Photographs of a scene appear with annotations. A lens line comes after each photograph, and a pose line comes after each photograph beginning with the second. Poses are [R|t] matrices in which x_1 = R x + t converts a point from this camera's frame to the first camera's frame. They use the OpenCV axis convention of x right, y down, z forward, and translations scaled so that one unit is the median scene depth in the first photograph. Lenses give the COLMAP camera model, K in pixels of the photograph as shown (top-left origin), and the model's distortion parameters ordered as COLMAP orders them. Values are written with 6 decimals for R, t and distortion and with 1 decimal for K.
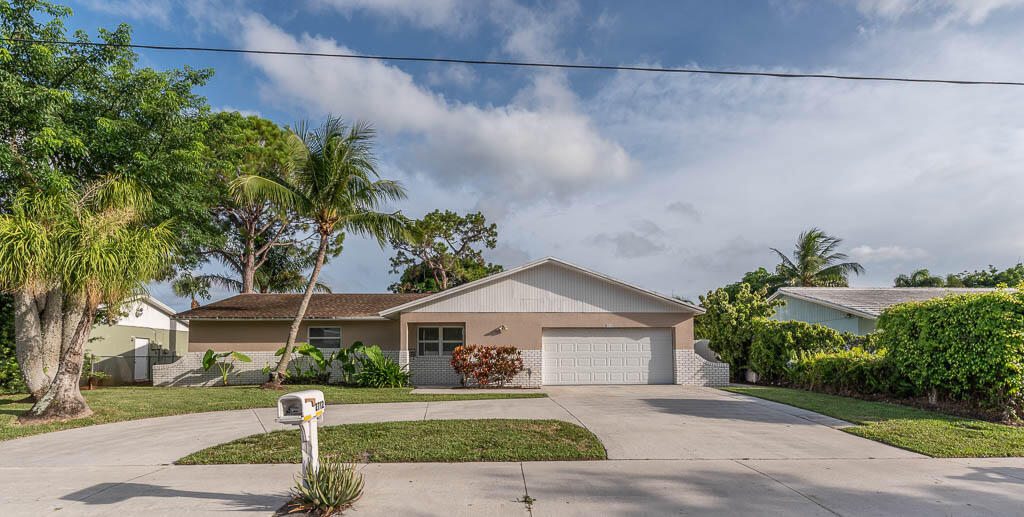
lens RADIAL K [[434.3, 0, 520.4], [0, 434.3, 350.1], [0, 0, 1]] dist [0.008819, -0.000195]
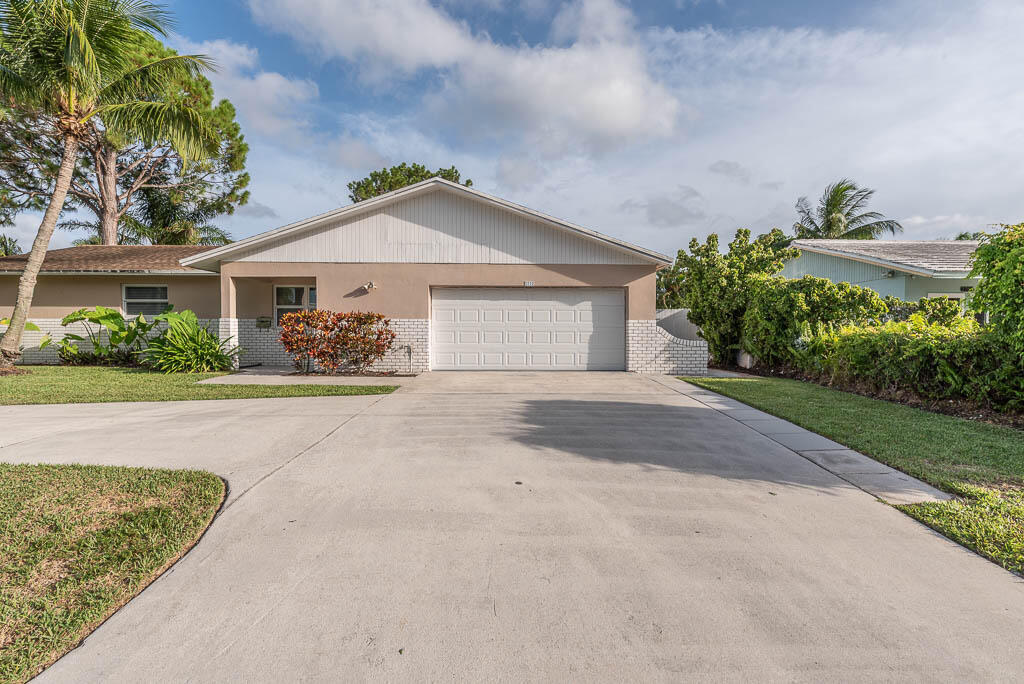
lens RADIAL K [[436.9, 0, 510.3], [0, 436.9, 342.8], [0, 0, 1]] dist [0.001274, -0.000427]
pose [[0.999340, 0.009939, -0.034933, 0.201582], [-0.008530, 0.999153, 0.040252, 0.008722], [0.035303, -0.039927, 0.998579, 0.321813]]
